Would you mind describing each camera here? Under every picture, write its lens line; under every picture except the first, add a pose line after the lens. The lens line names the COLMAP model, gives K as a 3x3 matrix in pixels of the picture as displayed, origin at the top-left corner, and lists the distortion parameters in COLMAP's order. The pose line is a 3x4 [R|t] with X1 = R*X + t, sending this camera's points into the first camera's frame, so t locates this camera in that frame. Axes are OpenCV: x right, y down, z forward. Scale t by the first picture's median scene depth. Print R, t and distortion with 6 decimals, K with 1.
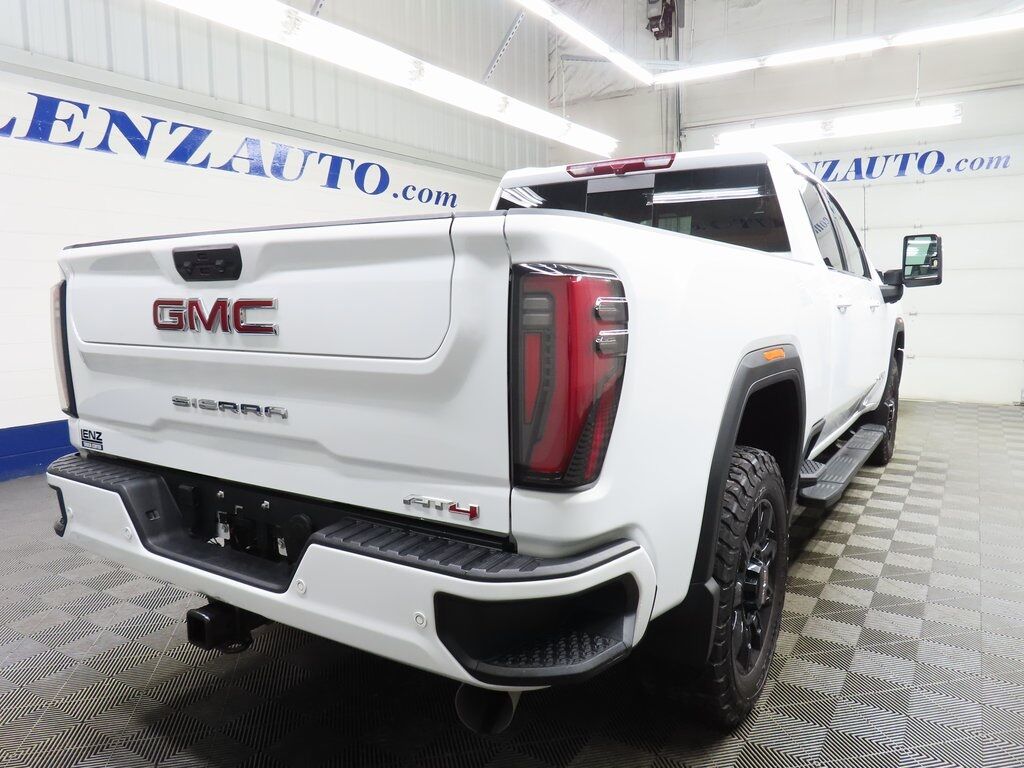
lens RADIAL K [[739.9, 0, 512.7], [0, 739.9, 383.2], [0, 0, 1]] dist [-0.014934, 0.006525]
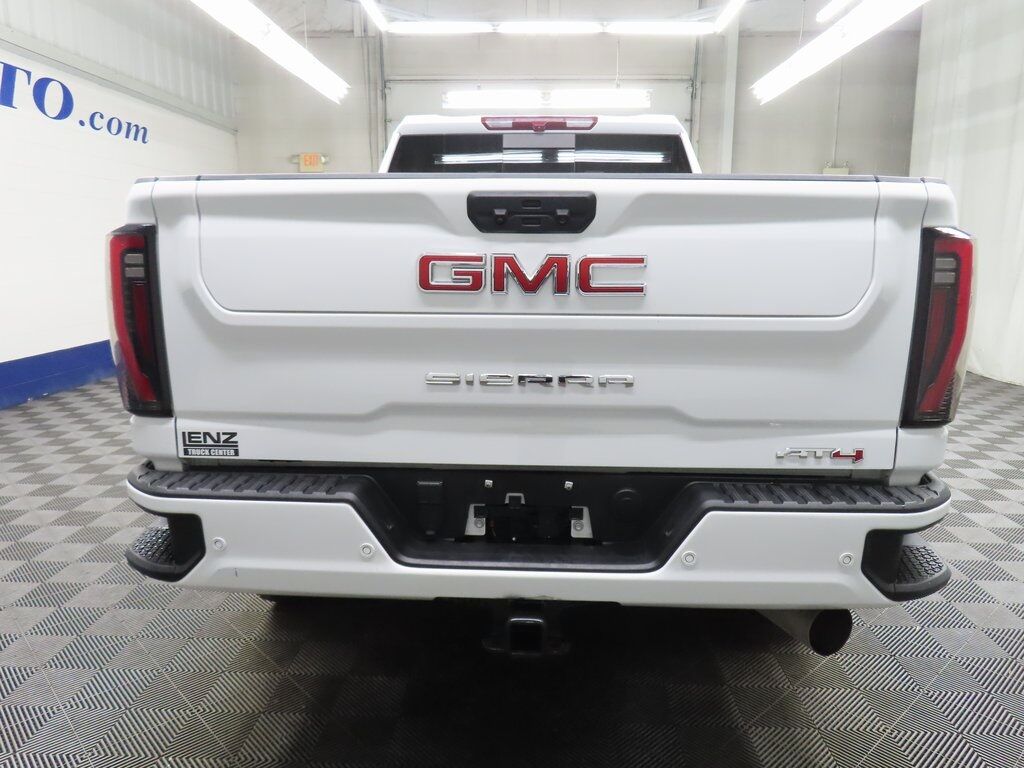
lens RADIAL K [[739.9, 0, 512.5], [0, 739.9, 380.3], [0, 0, 1]] dist [-0.014934, 0.006525]
pose [[0.862414, -0.076858, 0.500334, -0.680695], [0.048301, 0.996391, 0.069804, -0.024349], [-0.503894, -0.036033, 0.863014, 0.212448]]
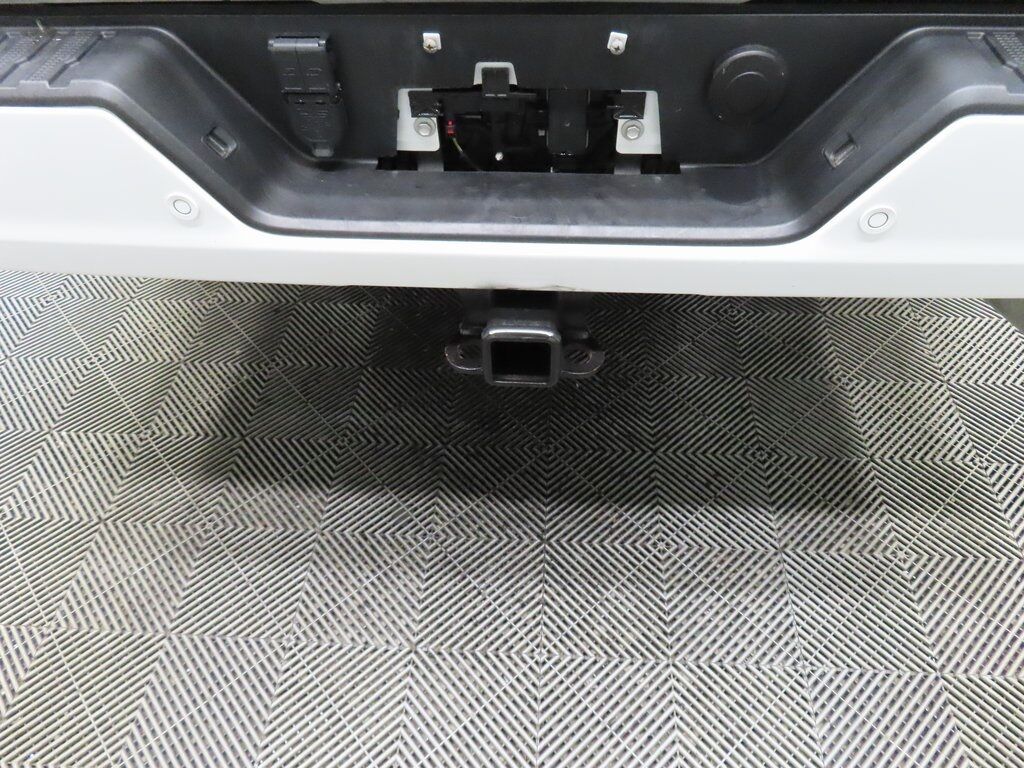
lens RADIAL K [[739.9, 0, 513.9], [0, 739.9, 383.2], [0, 0, 1]] dist [-0.014934, 0.006525]
pose [[0.874757, -0.367065, 0.316327, -0.464519], [0.079852, 0.753086, 0.653058, 0.034385], [-0.477936, -0.546008, 0.688078, 0.539633]]
